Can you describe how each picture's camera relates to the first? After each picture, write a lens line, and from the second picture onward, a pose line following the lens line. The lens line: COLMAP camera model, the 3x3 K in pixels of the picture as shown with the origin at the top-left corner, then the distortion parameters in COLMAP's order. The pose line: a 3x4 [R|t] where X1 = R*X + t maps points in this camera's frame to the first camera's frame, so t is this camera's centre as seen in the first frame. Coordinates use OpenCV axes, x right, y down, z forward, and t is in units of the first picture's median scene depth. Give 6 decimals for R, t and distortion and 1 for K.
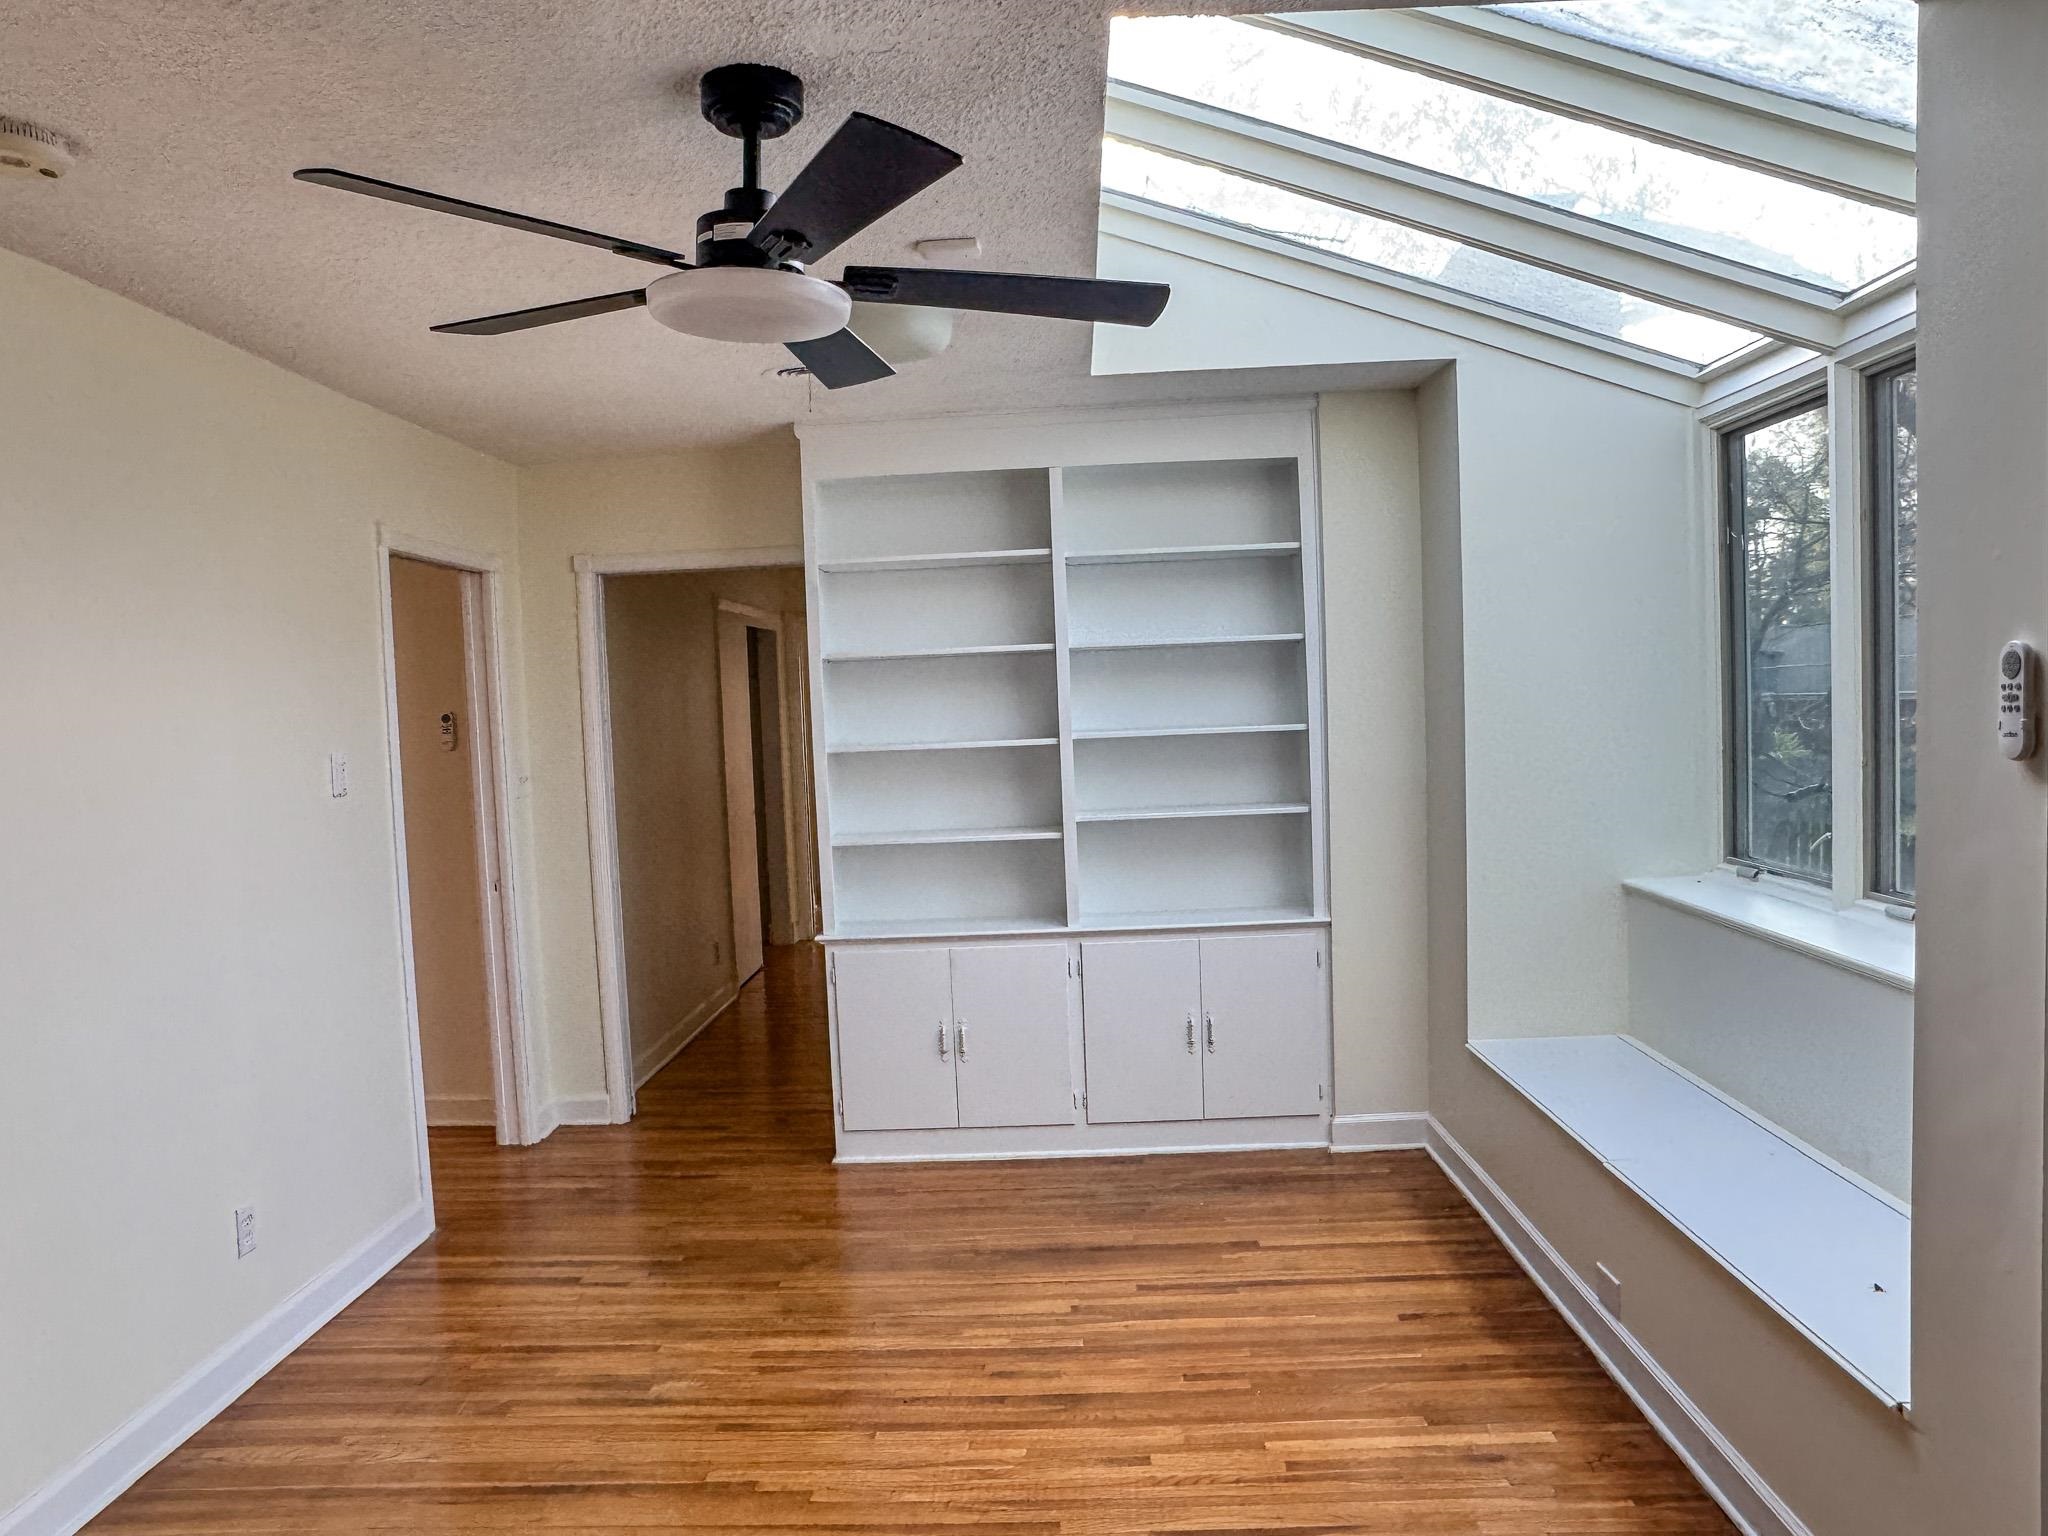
lens RADIAL K [[1453.2, 0, 1024.0], [0, 1453.2, 768.0], [0, 0, 1]] dist [-0.162234, 0.179998]
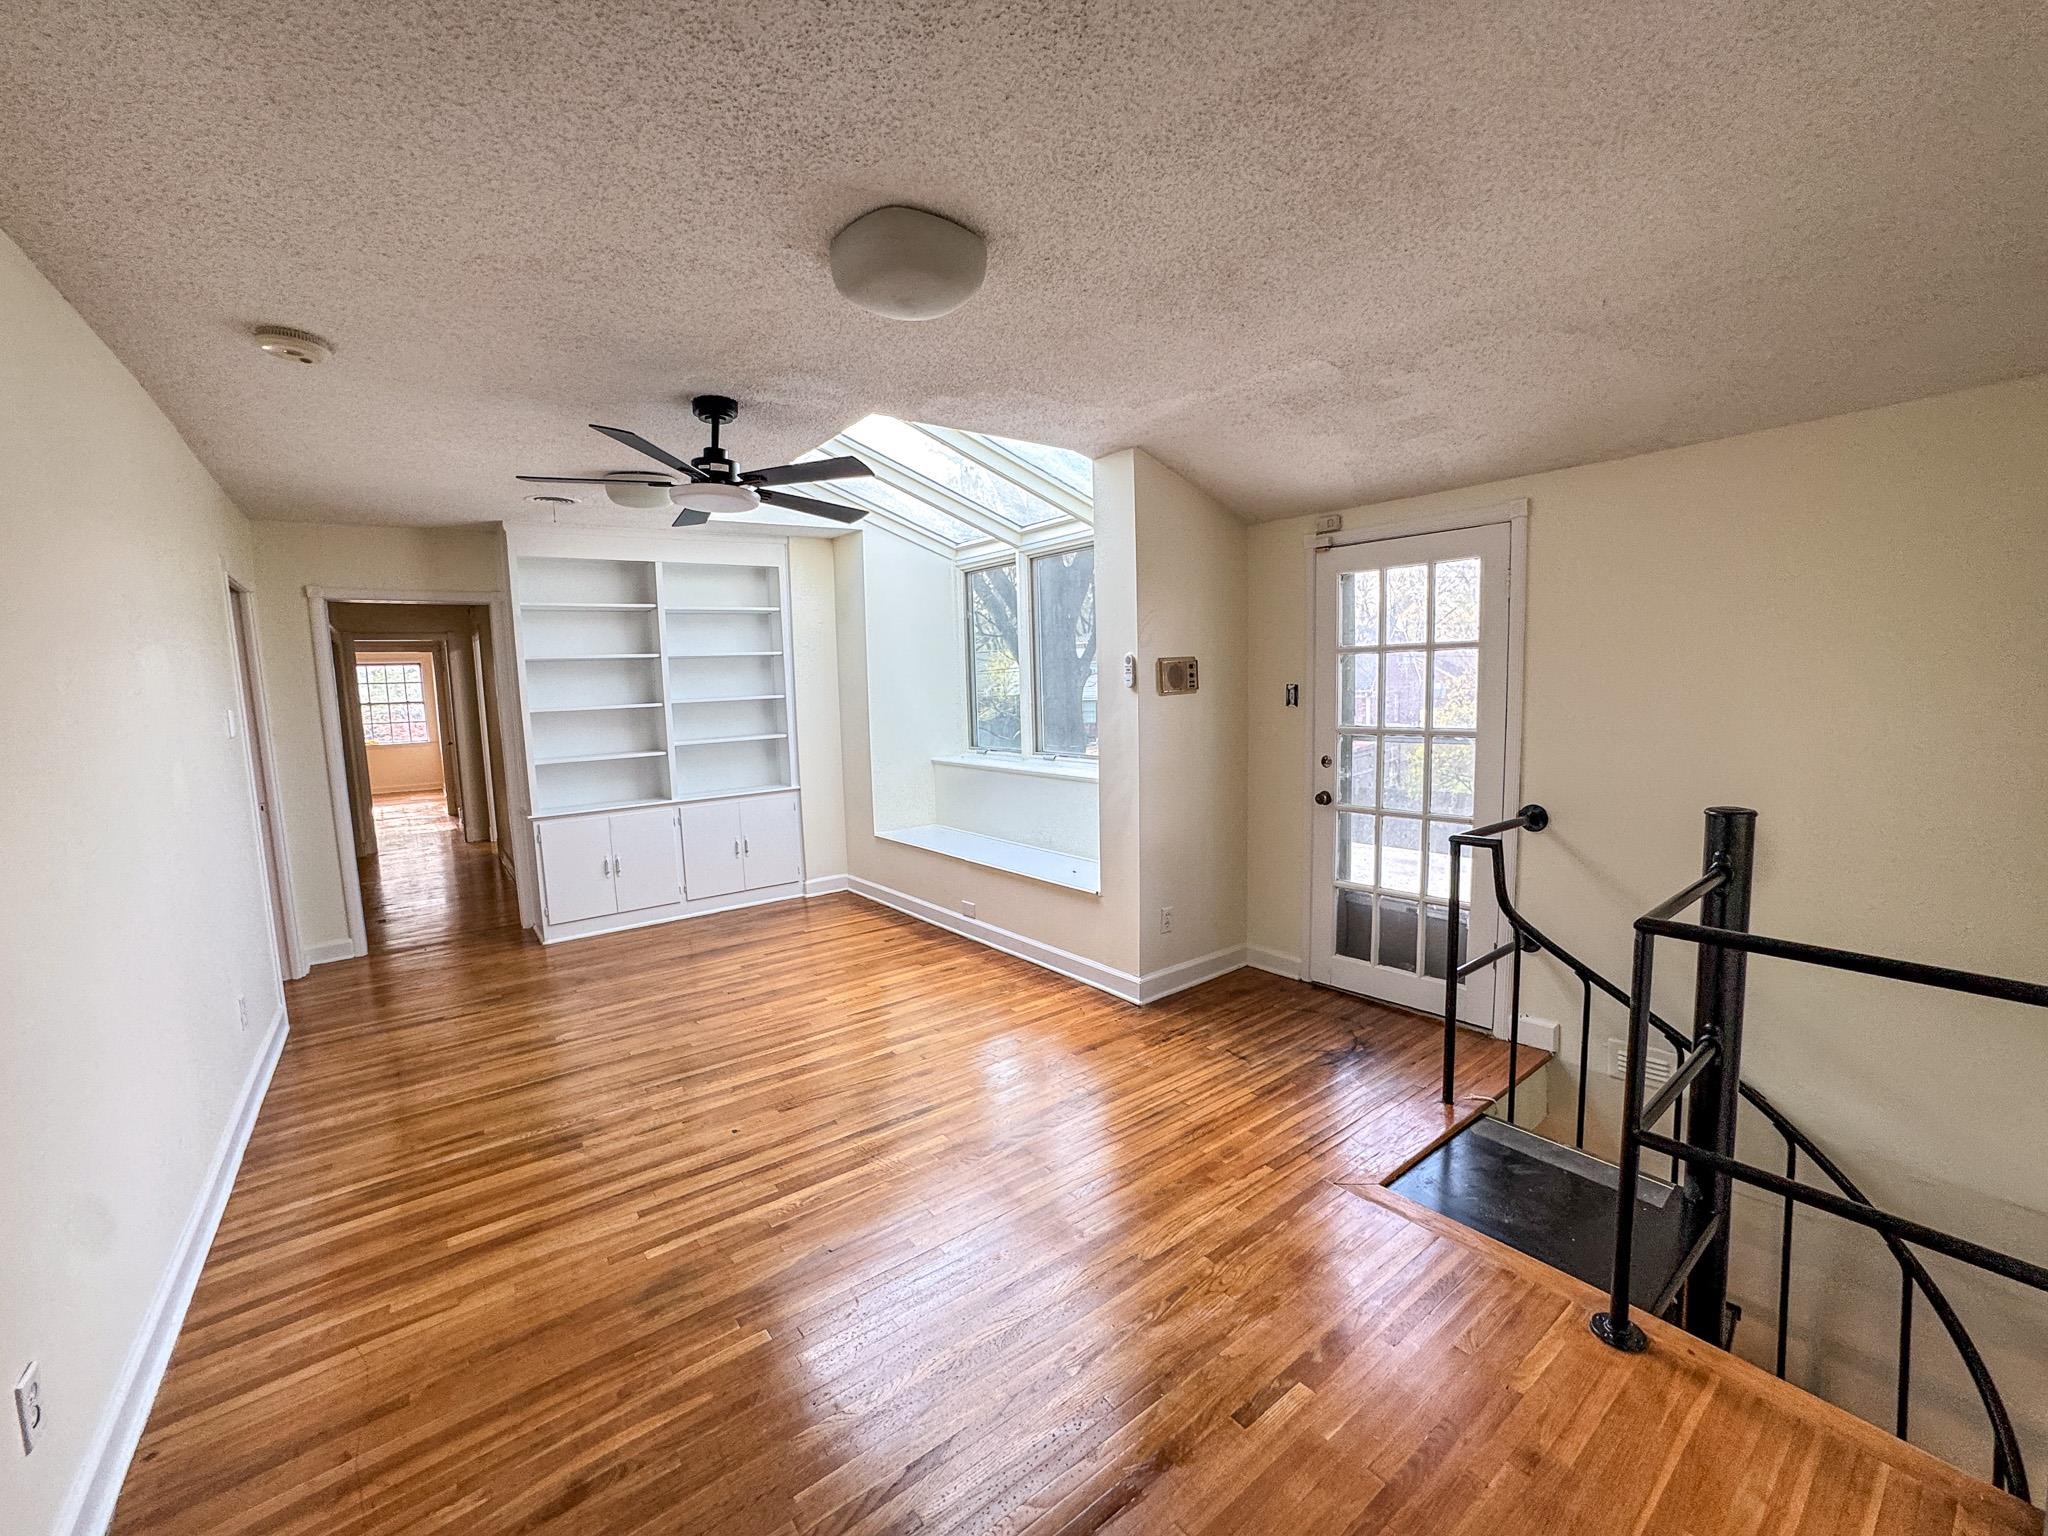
lens RADIAL K [[860.7, 0, 1029.0], [0, 860.7, 763.6], [0, 0, 1]] dist [-0.069241, 0.033063]
pose [[0.775253, -0.051675, 0.629534, -0.355198], [0.035542, 0.998638, 0.038203, 0.038799], [-0.630650, -0.007242, 0.776034, -0.211326]]
